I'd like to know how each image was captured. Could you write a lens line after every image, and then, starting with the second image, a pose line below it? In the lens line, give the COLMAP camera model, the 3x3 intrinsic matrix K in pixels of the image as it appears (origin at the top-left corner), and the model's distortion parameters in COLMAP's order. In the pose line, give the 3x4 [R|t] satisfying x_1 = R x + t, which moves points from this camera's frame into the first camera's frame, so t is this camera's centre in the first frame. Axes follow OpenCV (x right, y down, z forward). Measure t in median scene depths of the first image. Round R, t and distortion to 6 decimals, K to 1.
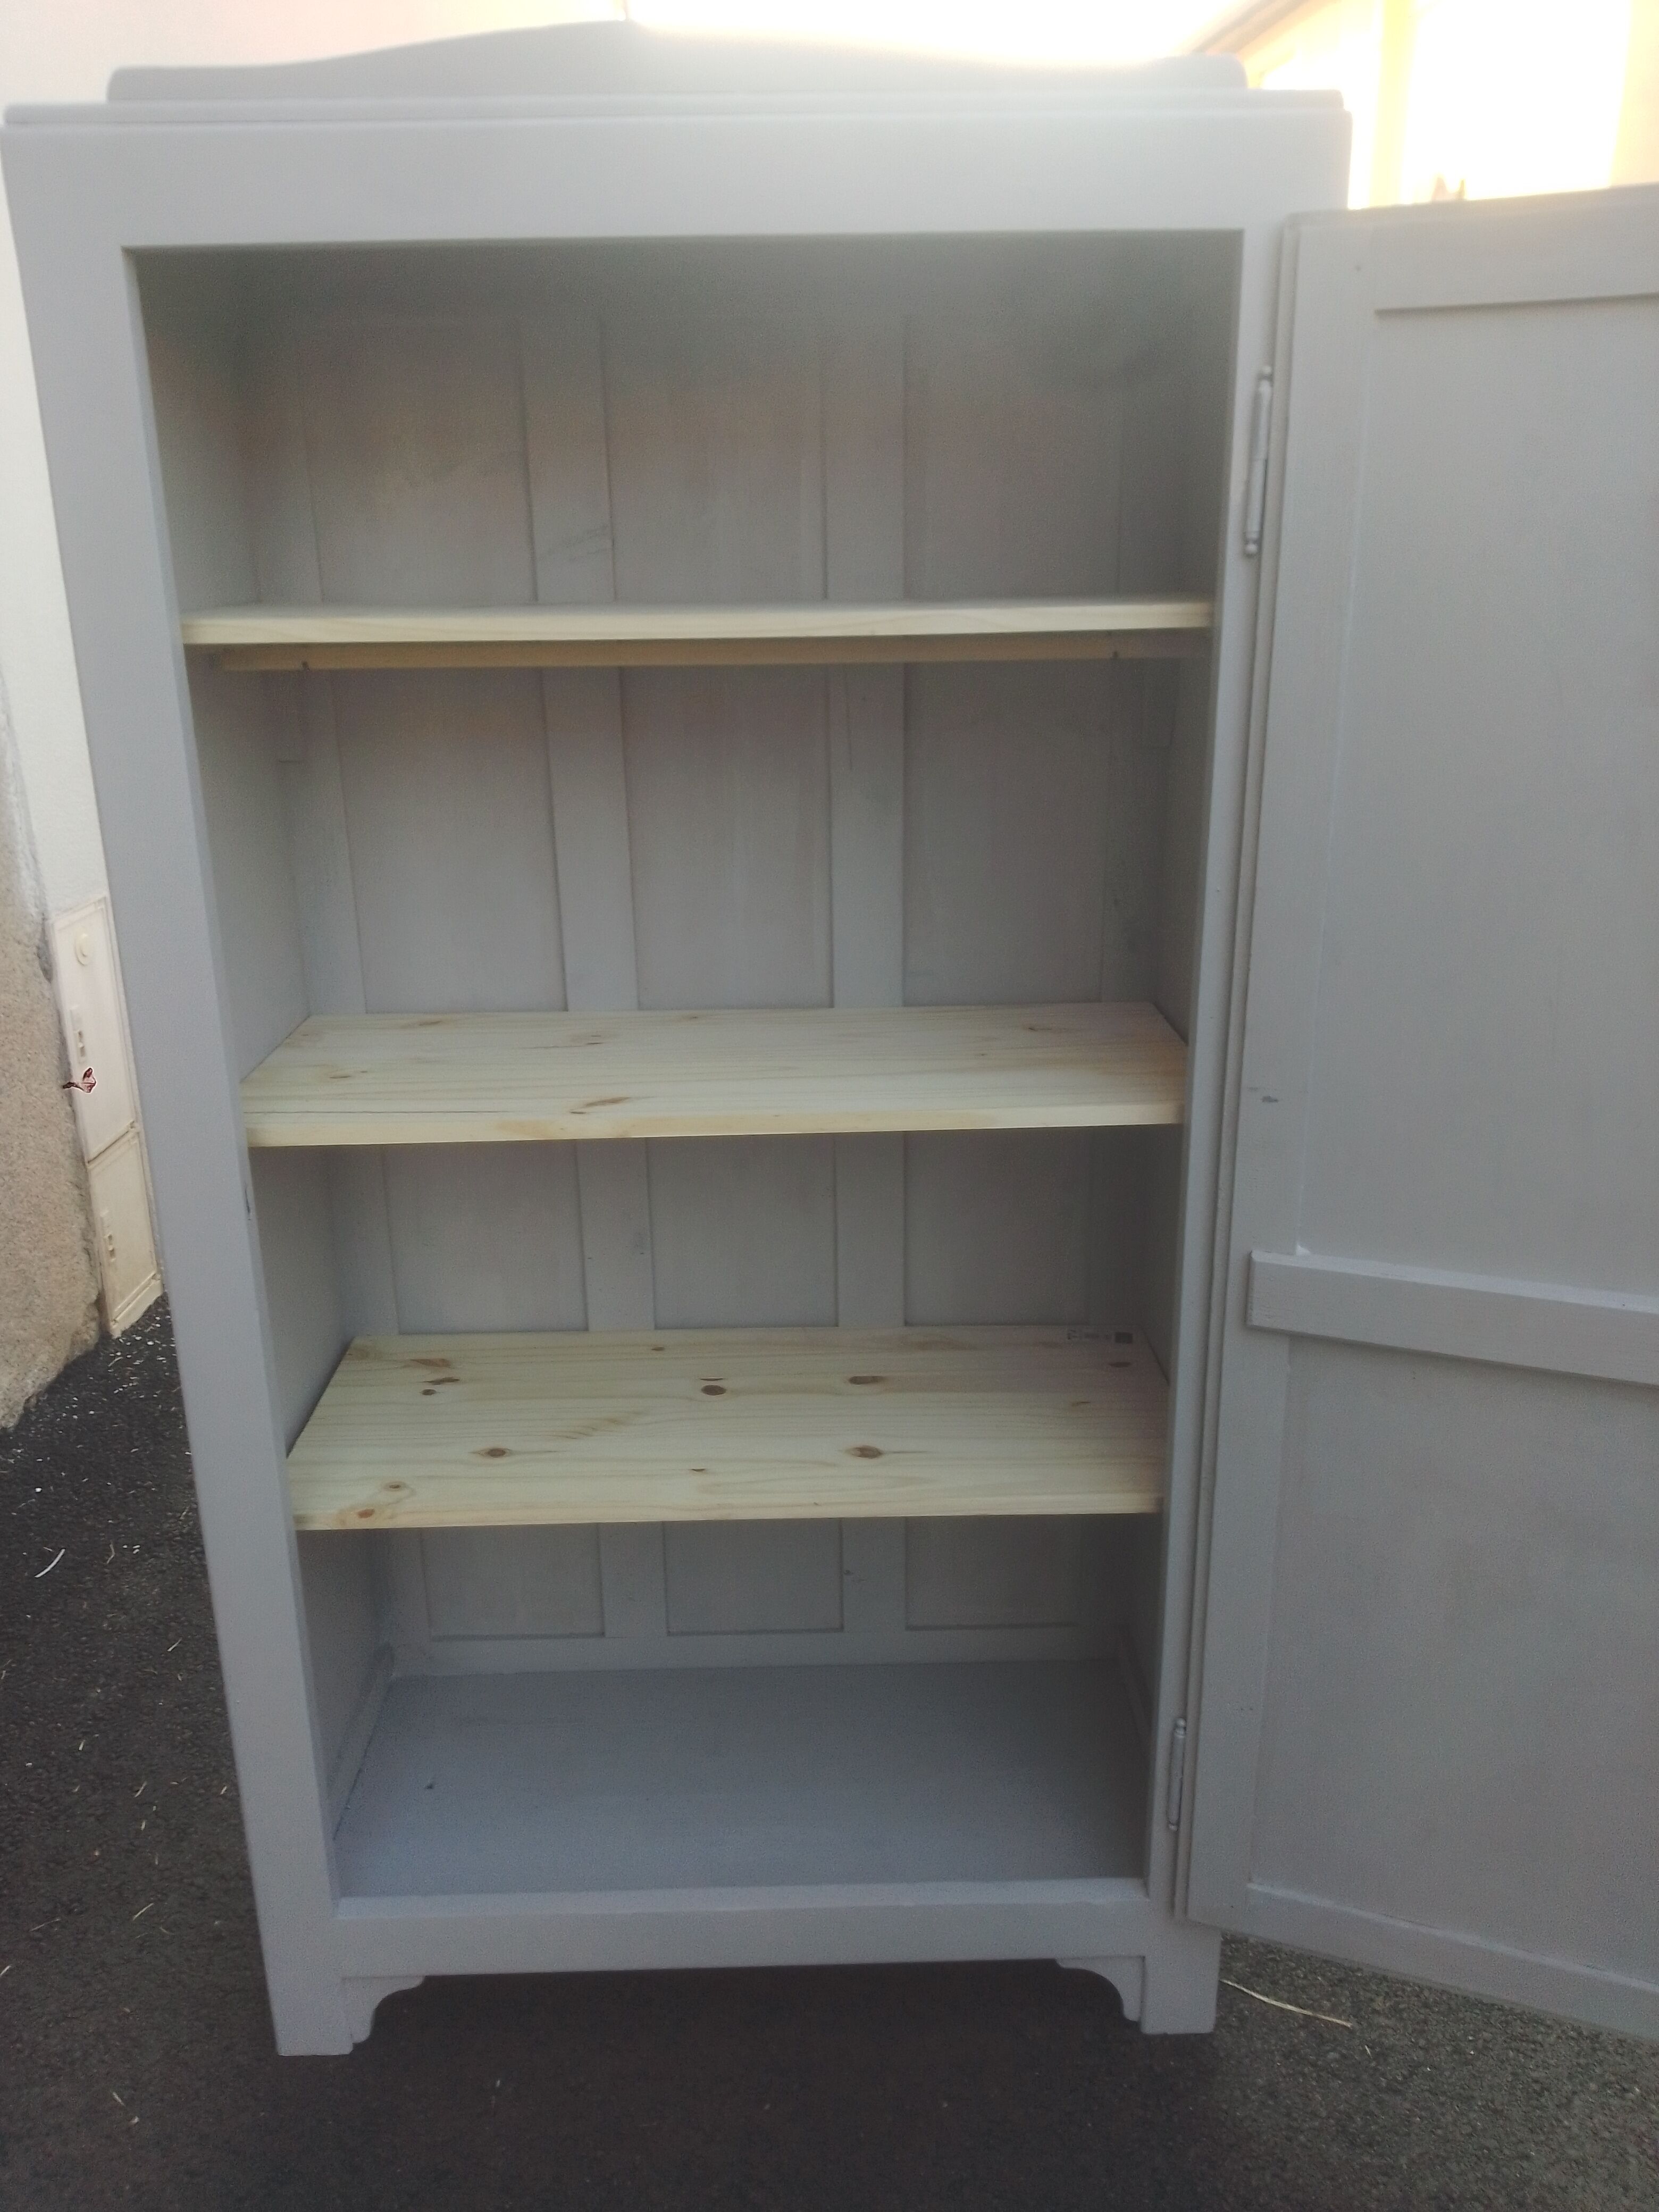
lens RADIAL K [[1662.4, 0, 837.3], [0, 1662.4, 1129.8], [0, 0, 1]] dist [0.021907, -0.005081]
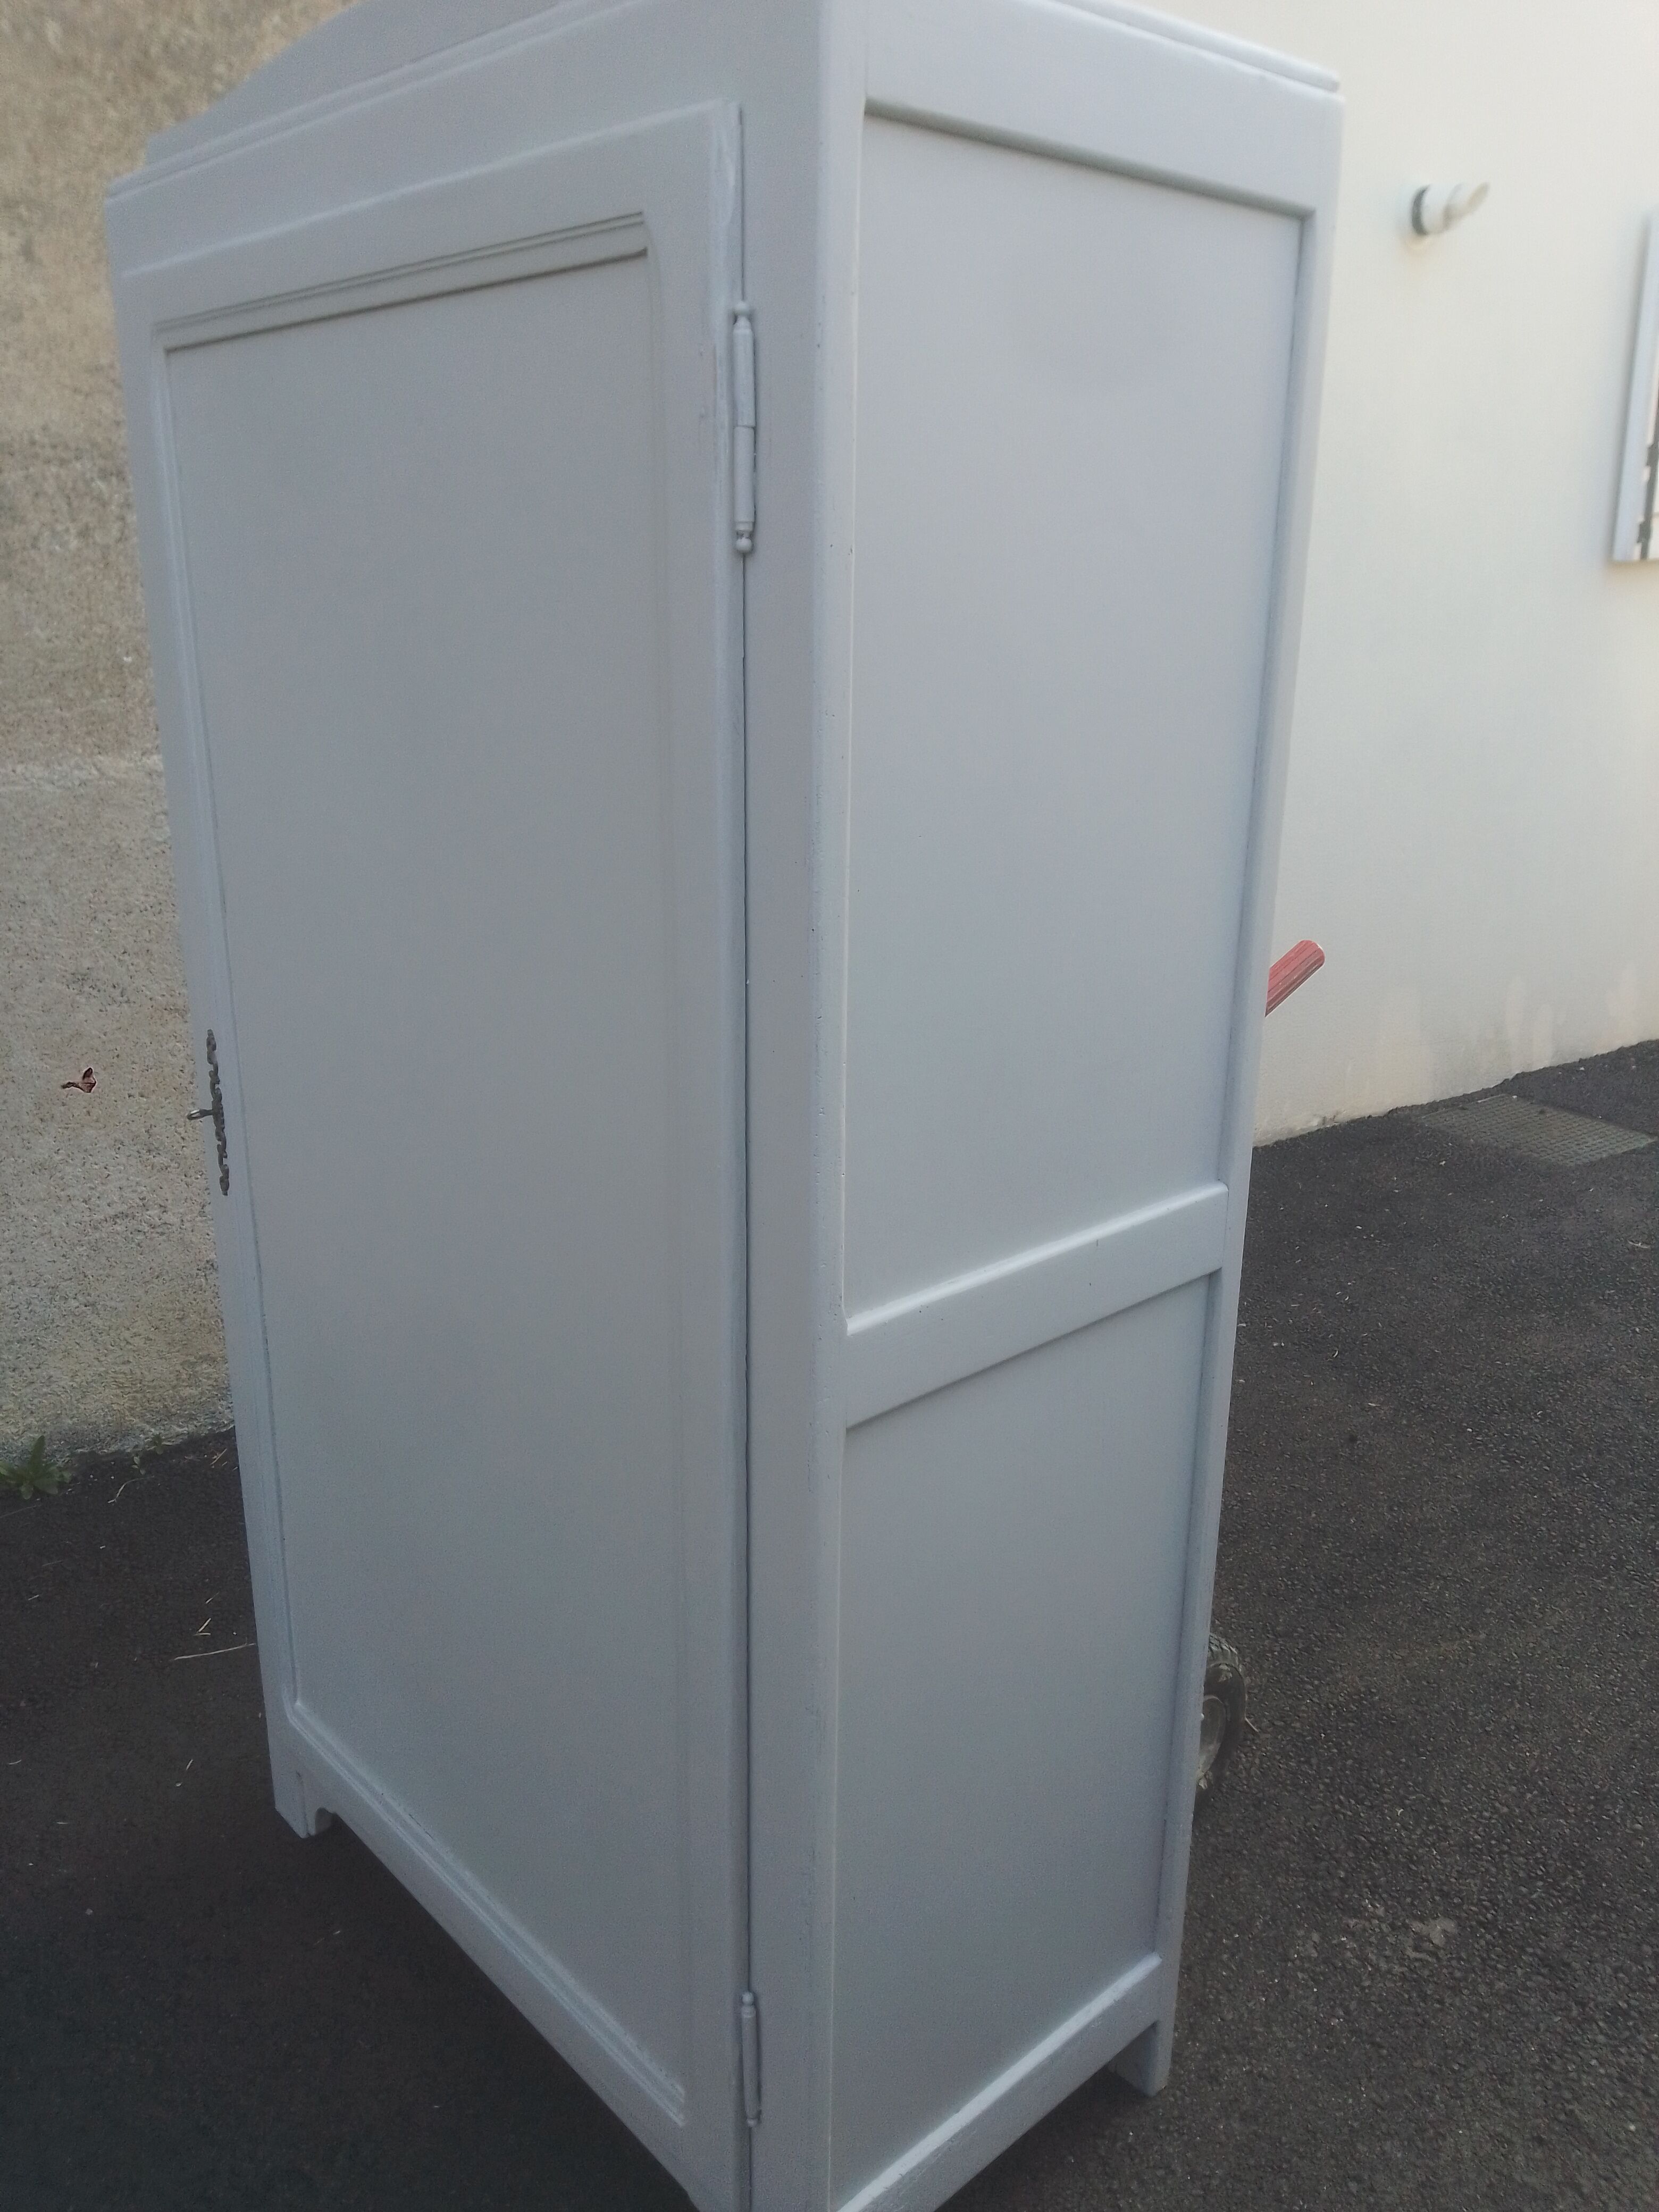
lens RADIAL K [[1732.1, 0, 848.8], [0, 1732.1, 1112.3], [0, 0, 1]] dist [-0.011520, 0.052704]
pose [[0.665070, 0.248693, -0.704155, 0.579039], [-0.249503, 0.962734, 0.104364, -0.123653], [0.703868, 0.106279, 0.702335, 0.324428]]
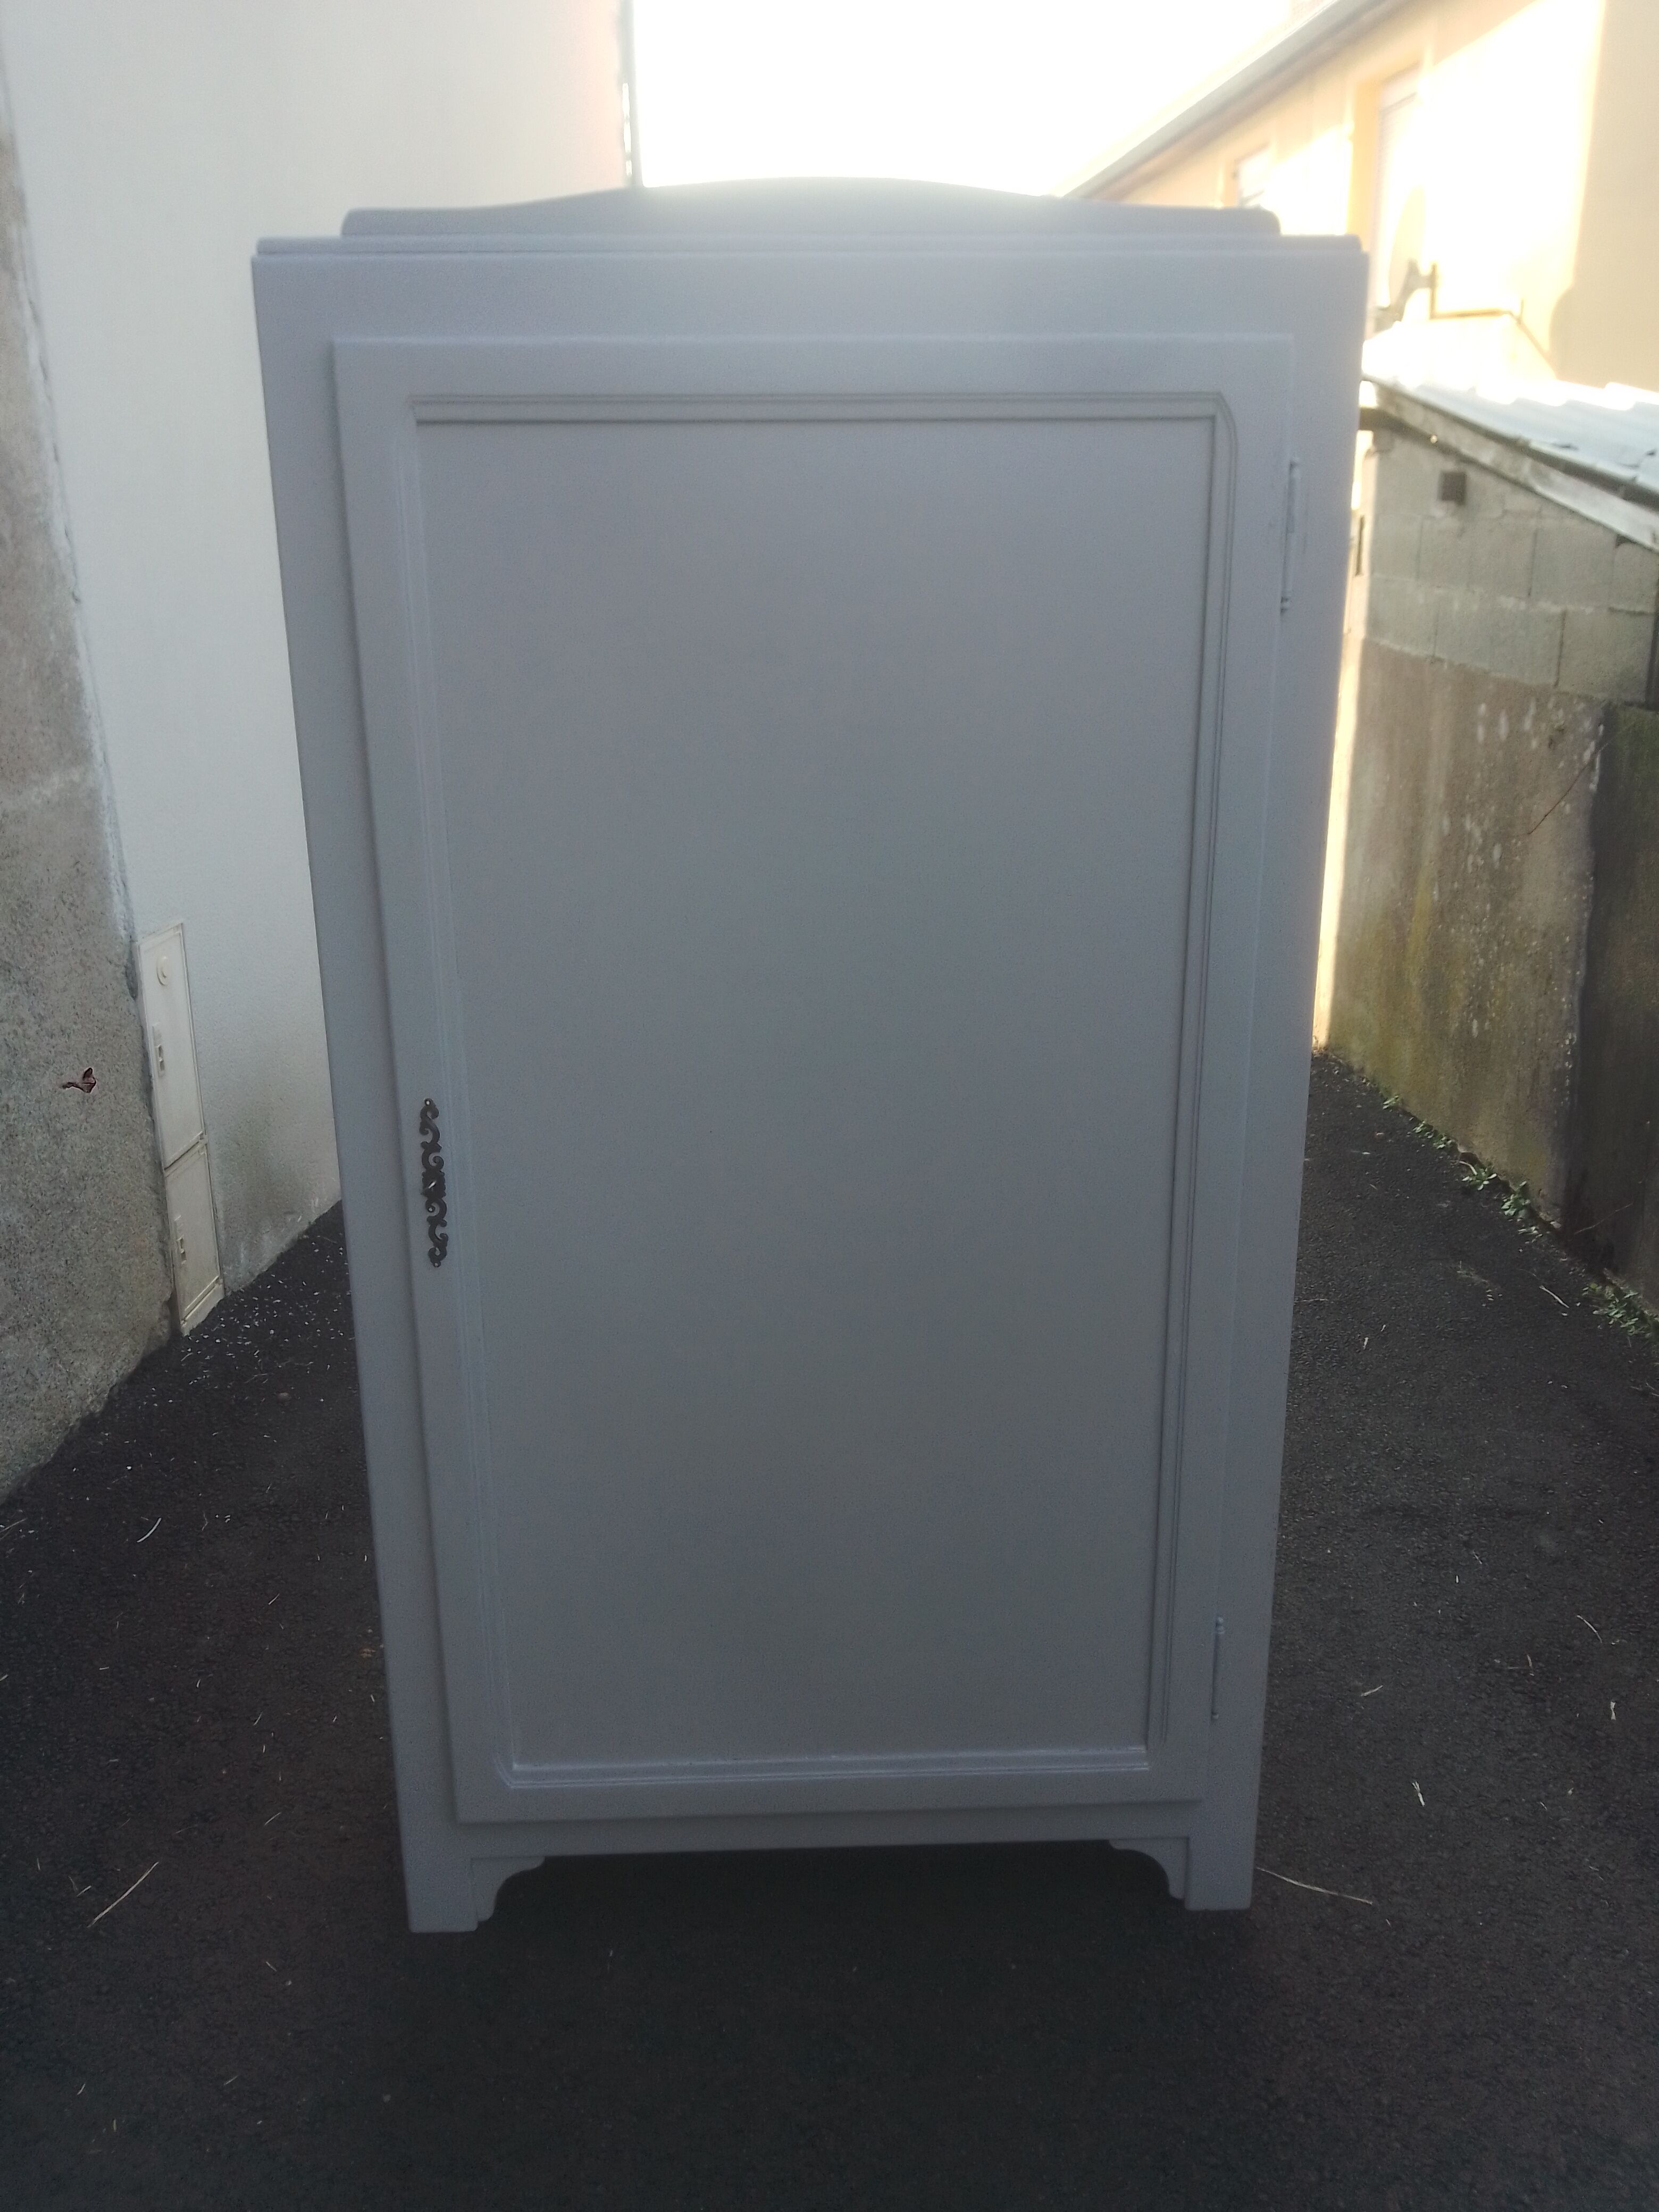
lens RADIAL K [[1644.3, 0, 829.5], [0, 1644.3, 1106.0], [0, 0, 1]] dist [0.088499, -0.103743]
pose [[0.999980, 0.003302, 0.005322, -0.055077], [-0.003065, 0.999032, -0.043875, 0.044846], [-0.005462, 0.043858, 0.999023, -0.119716]]
